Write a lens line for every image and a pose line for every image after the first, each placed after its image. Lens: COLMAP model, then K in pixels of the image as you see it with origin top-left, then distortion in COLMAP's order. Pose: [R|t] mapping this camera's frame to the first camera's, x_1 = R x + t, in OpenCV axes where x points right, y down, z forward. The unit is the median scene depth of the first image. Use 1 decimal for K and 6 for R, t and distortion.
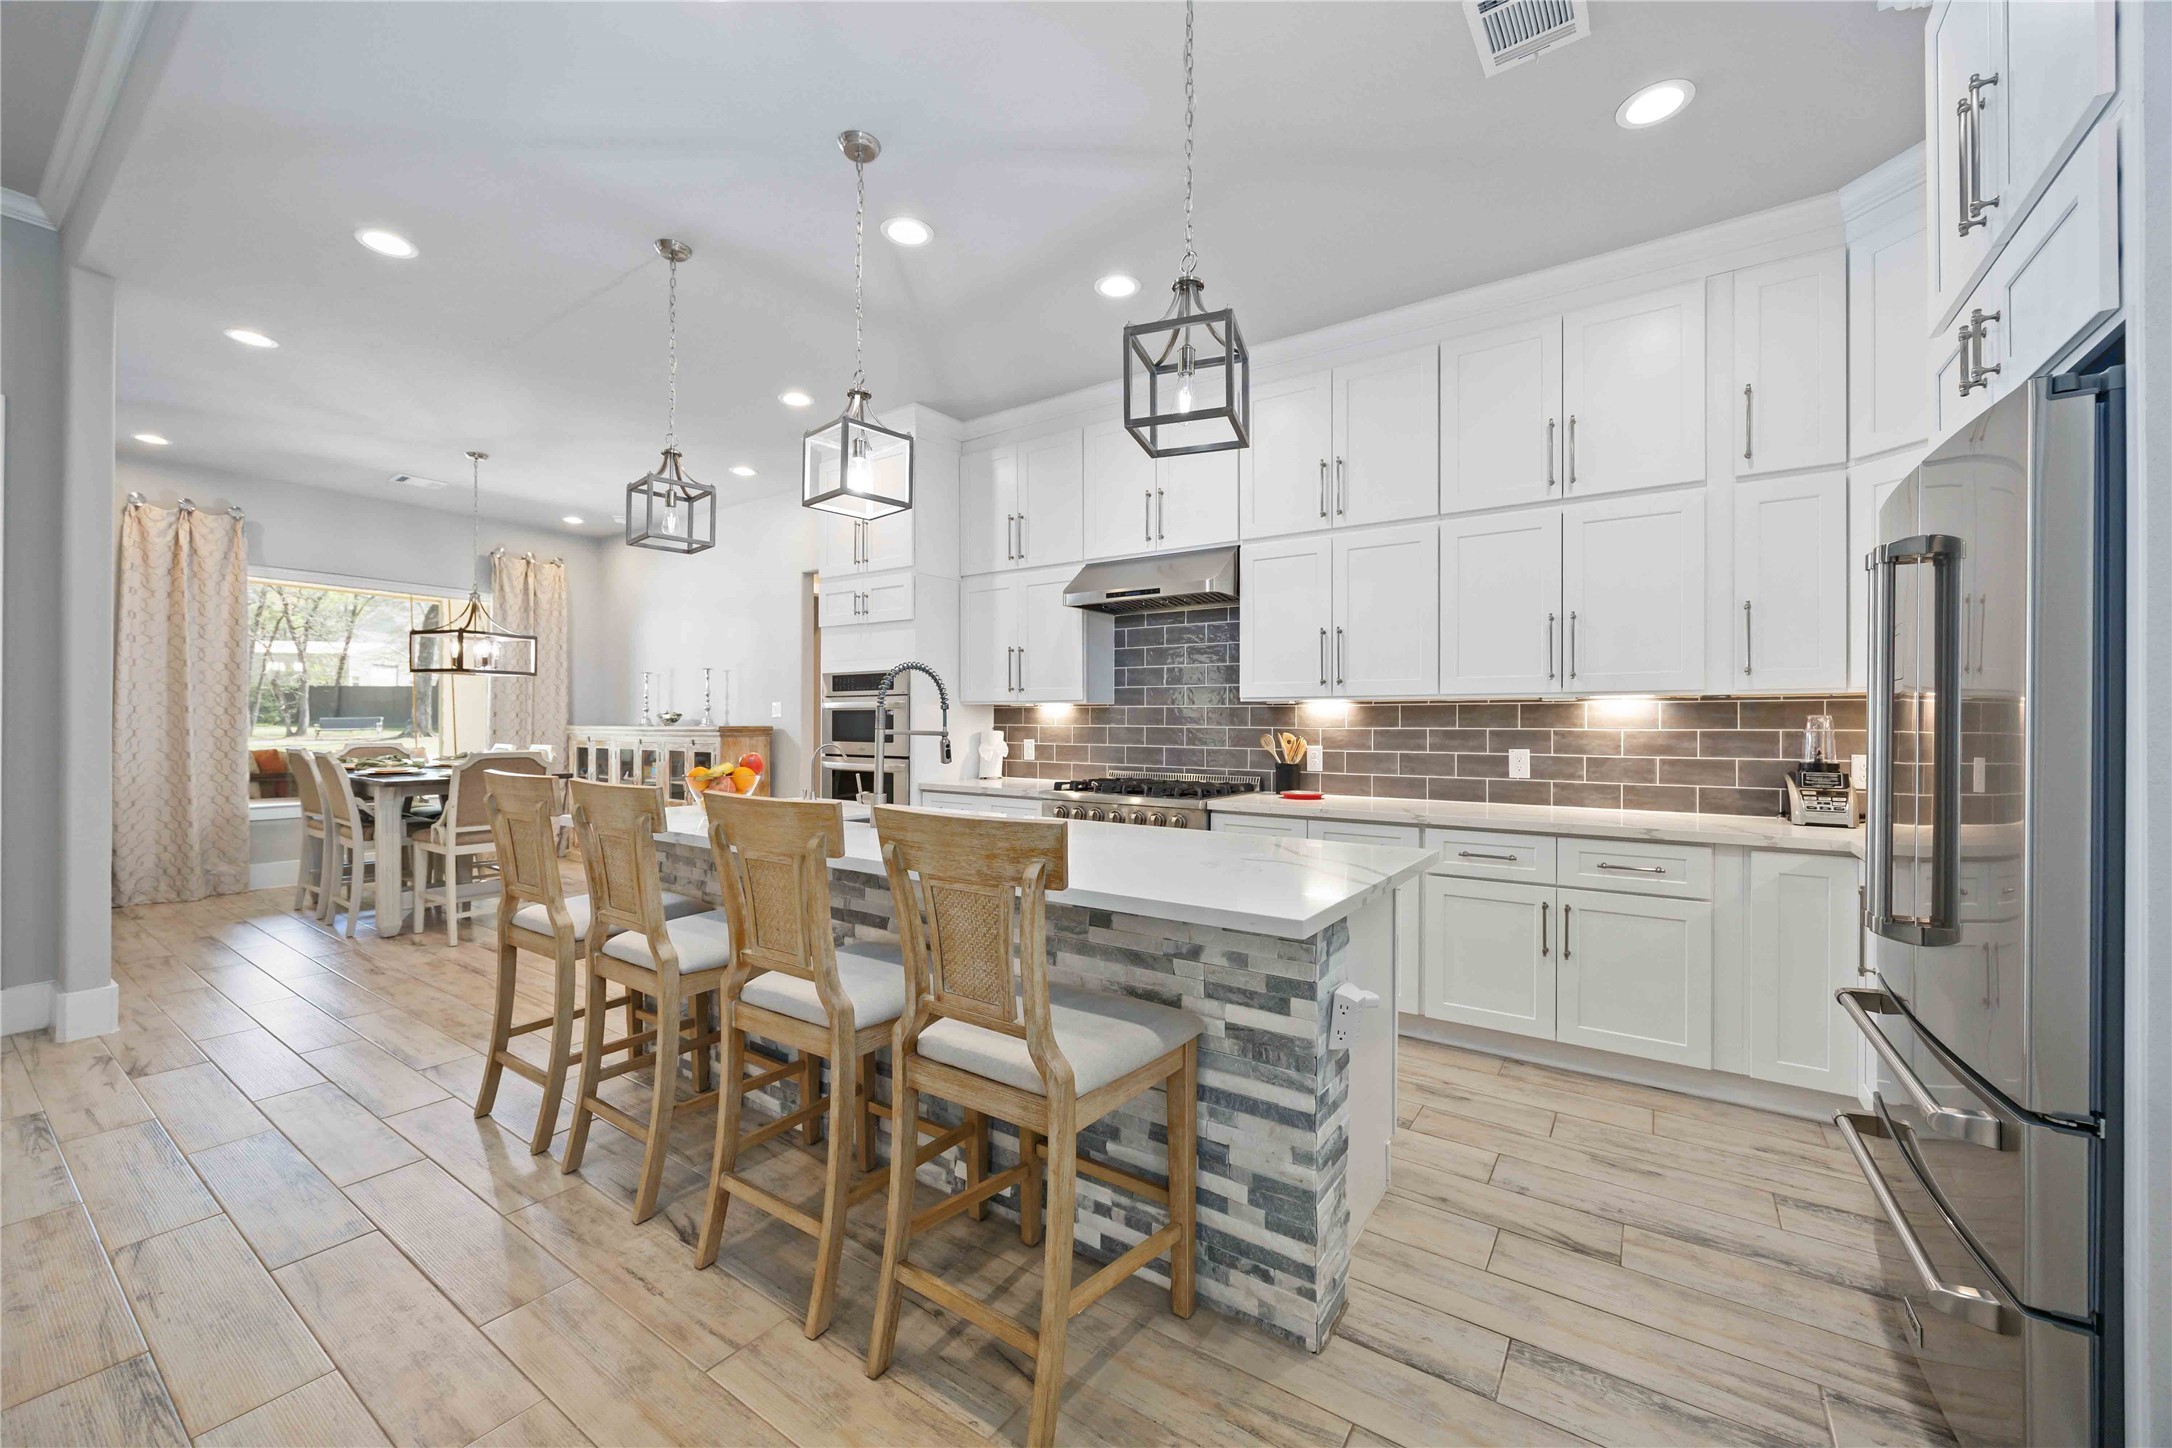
lens RADIAL K [[841.0, 0, 1086.2], [0, 841.0, 723.8], [0, 0, 1]] dist [0.002505, 0.000151]
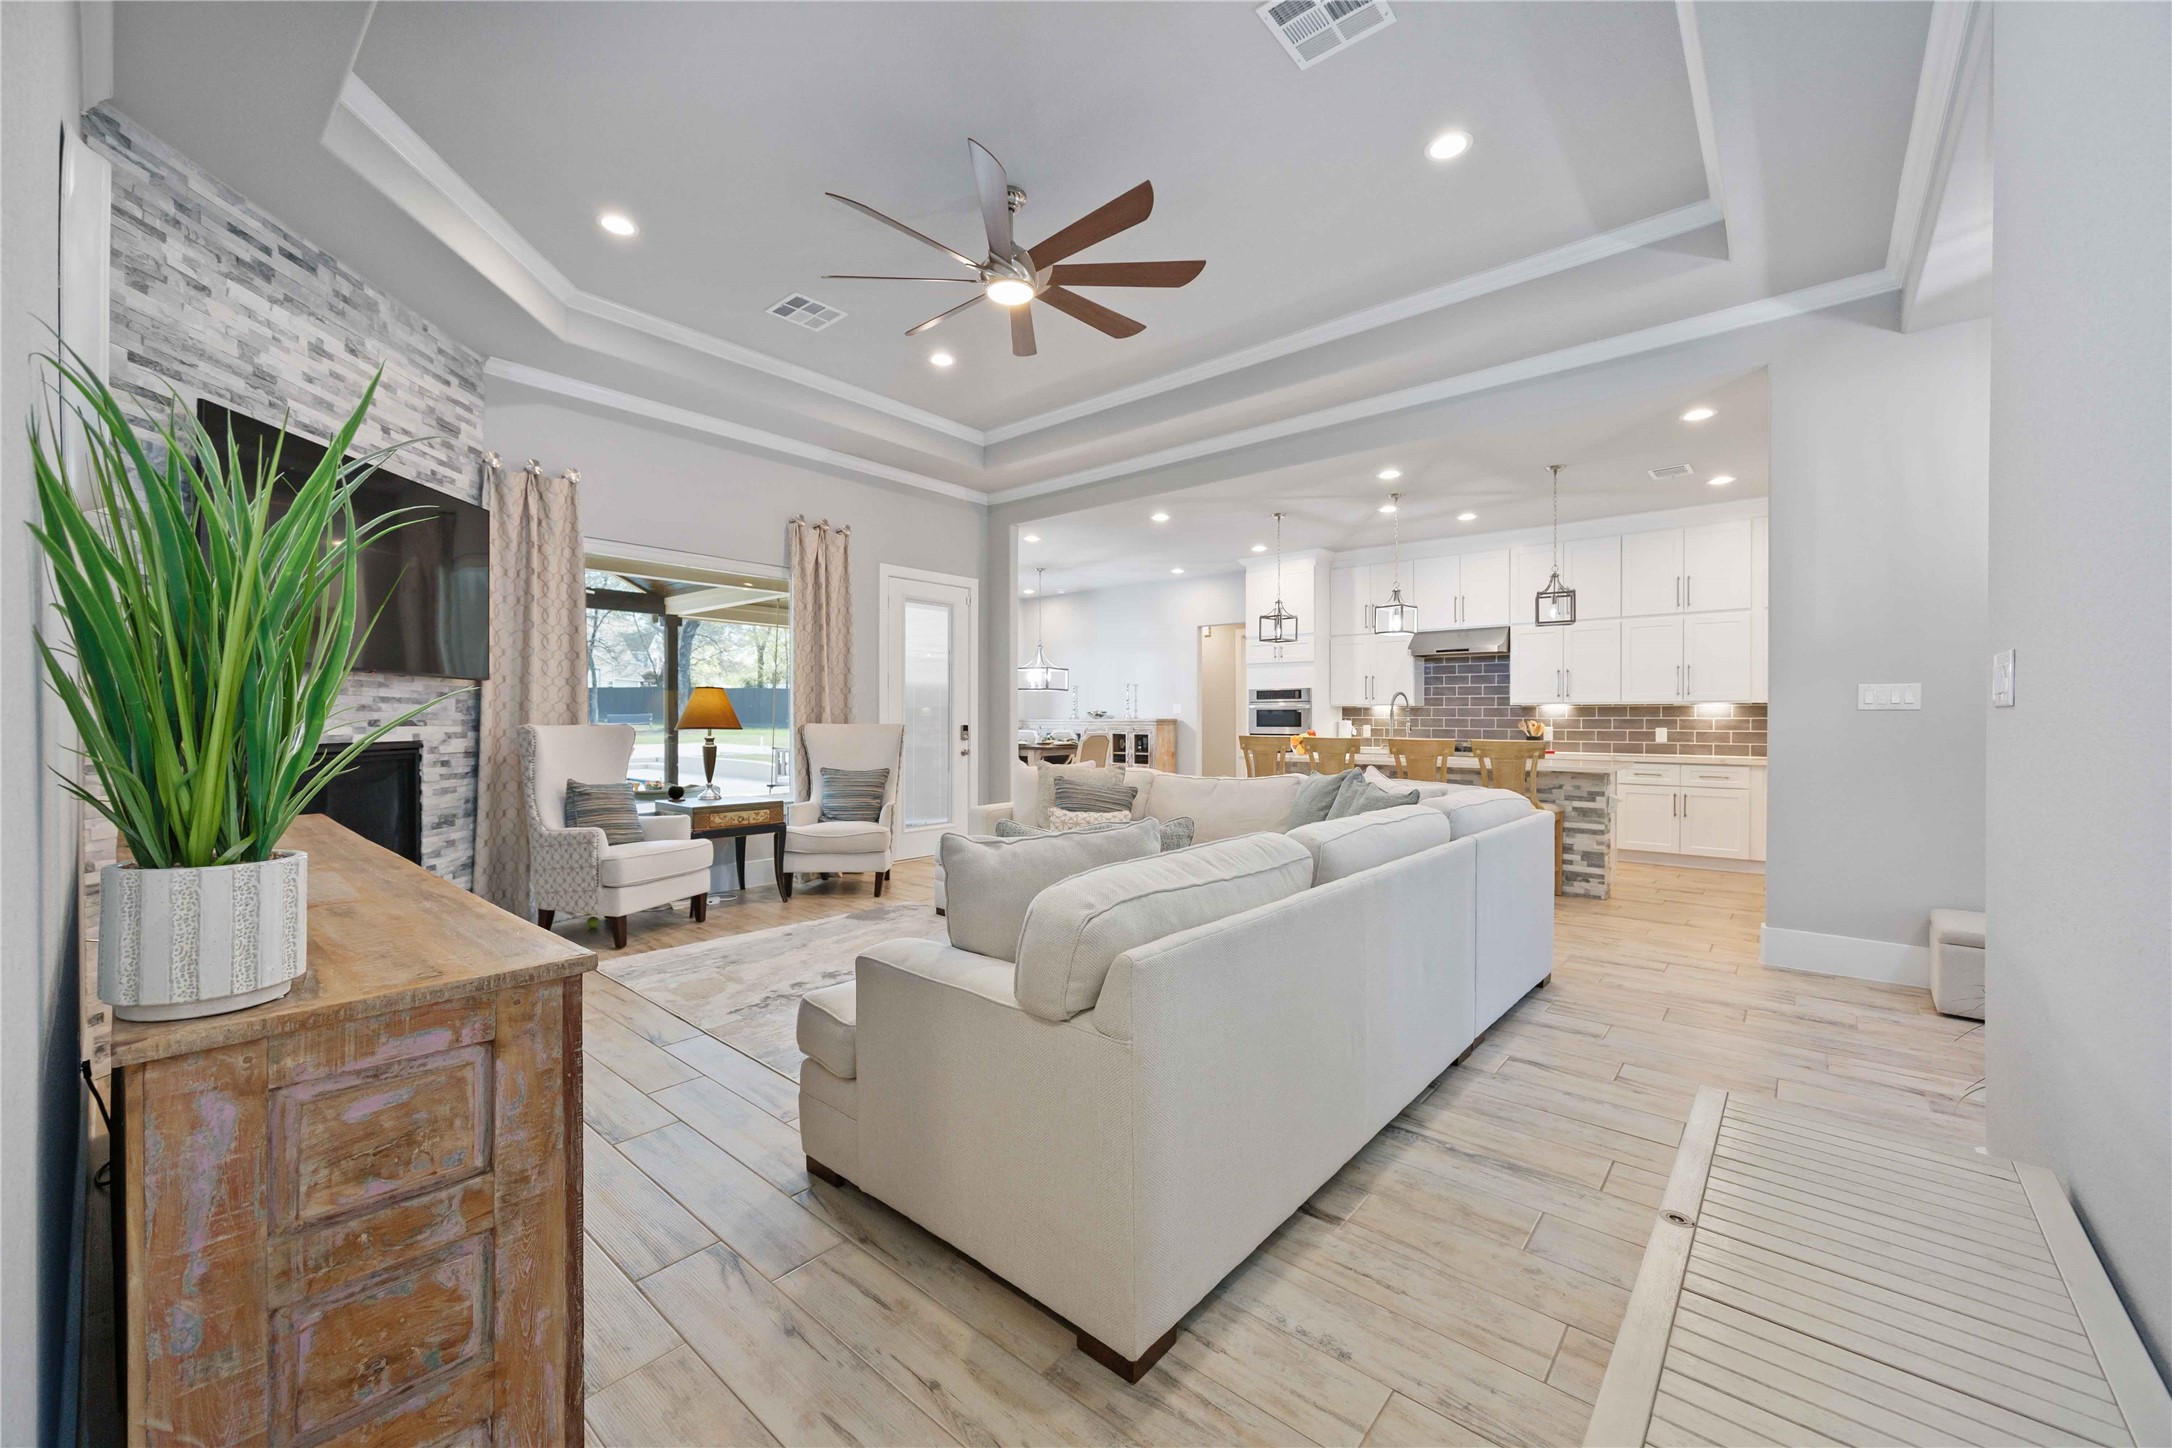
lens RADIAL K [[841.0, 0, 1082.3], [0, 841.0, 721.7], [0, 0, 1]] dist [0.002505, 0.000151]
pose [[0.993960, -0.003789, -0.109680, -0.656178], [0.004498, 0.999971, 0.006222, -0.004225], [0.109653, -0.006678, 0.993947, -1.182809]]
